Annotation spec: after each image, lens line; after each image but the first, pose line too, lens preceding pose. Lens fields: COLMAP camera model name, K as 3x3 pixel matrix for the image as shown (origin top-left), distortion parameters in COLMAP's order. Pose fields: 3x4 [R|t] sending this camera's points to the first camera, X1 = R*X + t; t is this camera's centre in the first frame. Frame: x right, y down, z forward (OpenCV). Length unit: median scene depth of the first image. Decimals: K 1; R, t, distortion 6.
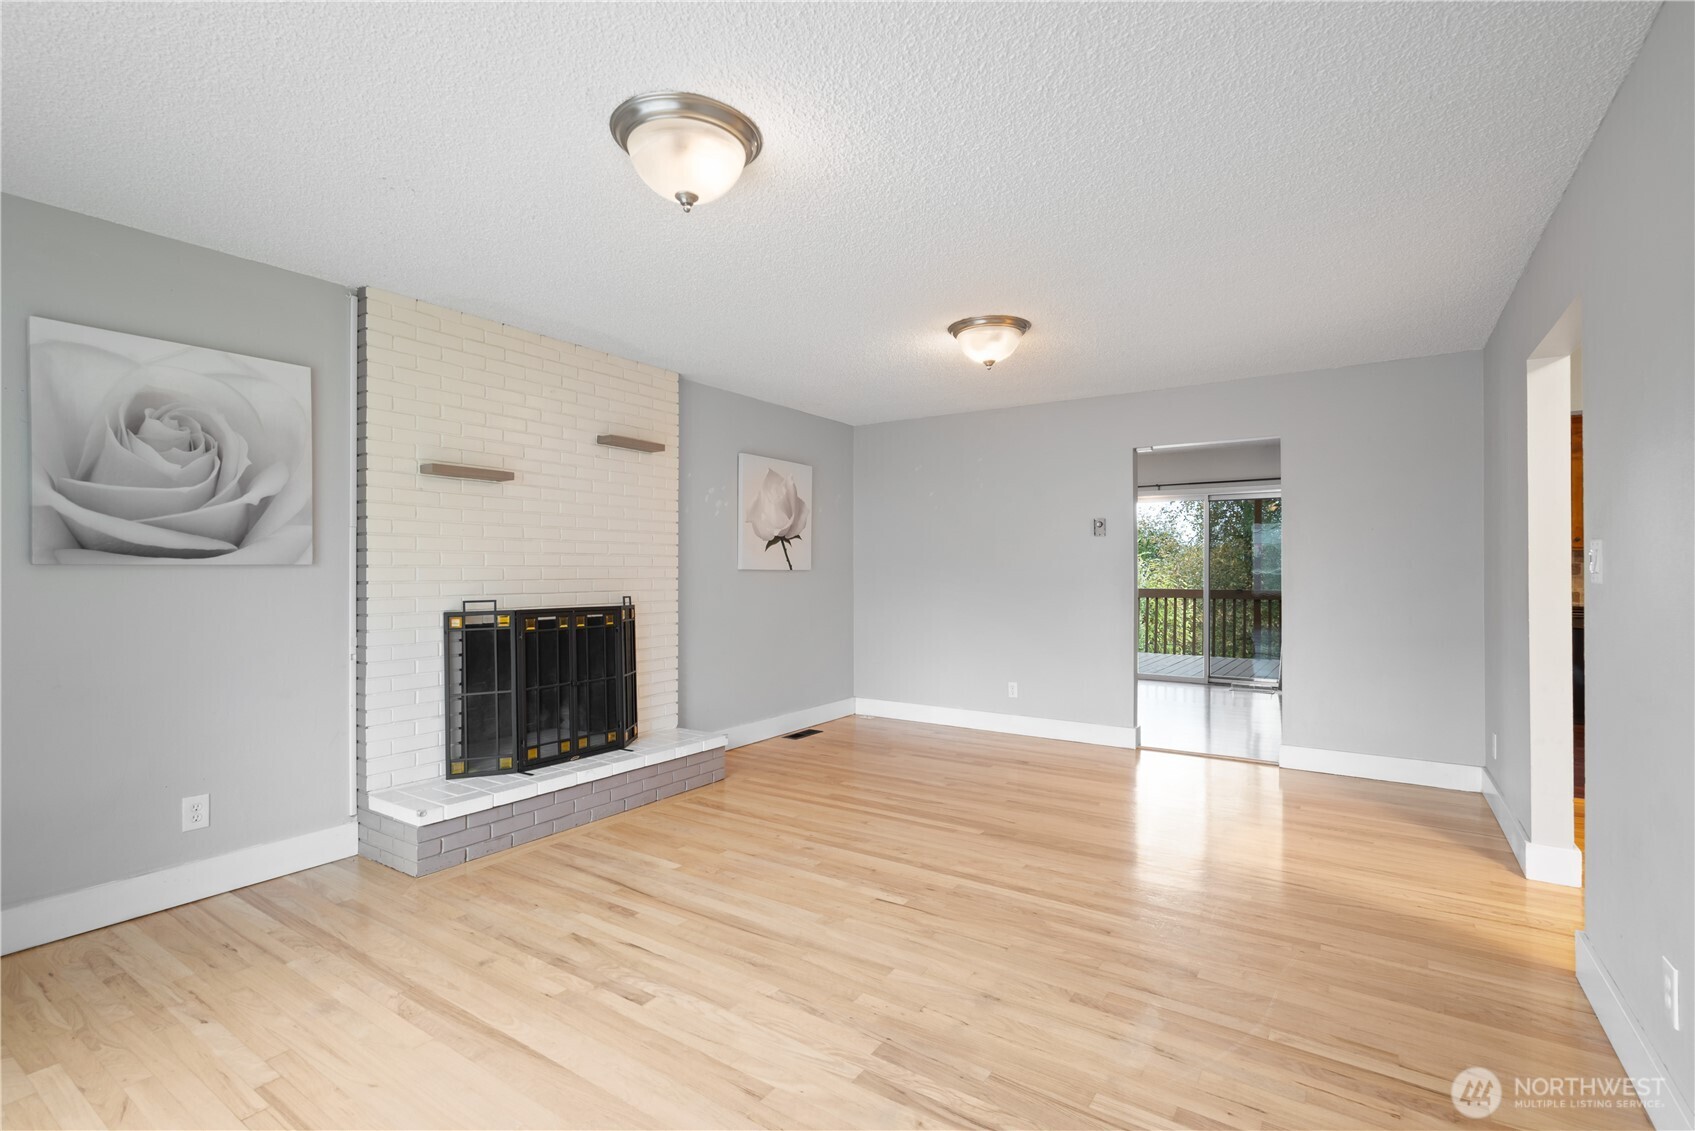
lens RADIAL K [[776.6, 0, 846.4], [0, 776.6, 568.5], [0, 0, 1]] dist [-0.003966, -0.000435]
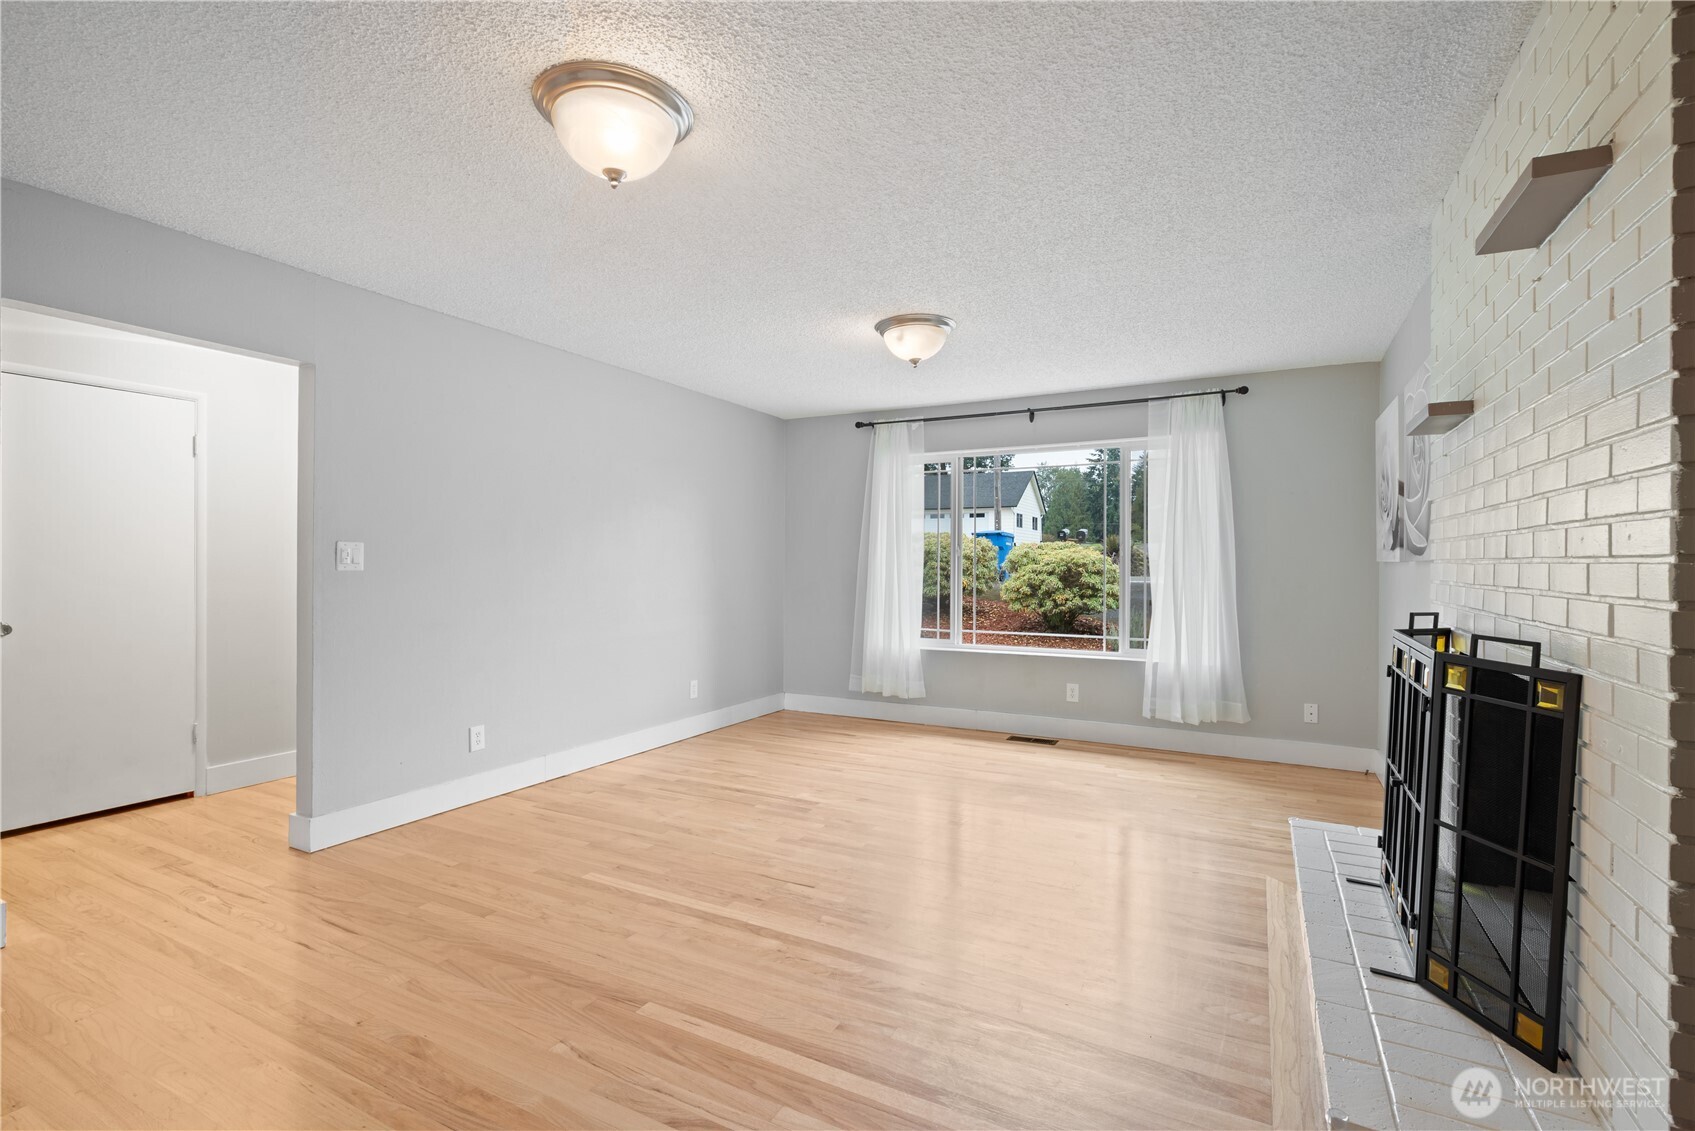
lens RADIAL K [[776.6, 0, 842.2], [0, 776.6, 569.4], [0, 0, 1]] dist [-0.003966, -0.000435]
pose [[-0.995282, -0.001339, -0.097016, 0.113469], [-0.000481, 0.999961, -0.008866, 0.023266], [0.097024, -0.008777, -0.995243, 2.237043]]
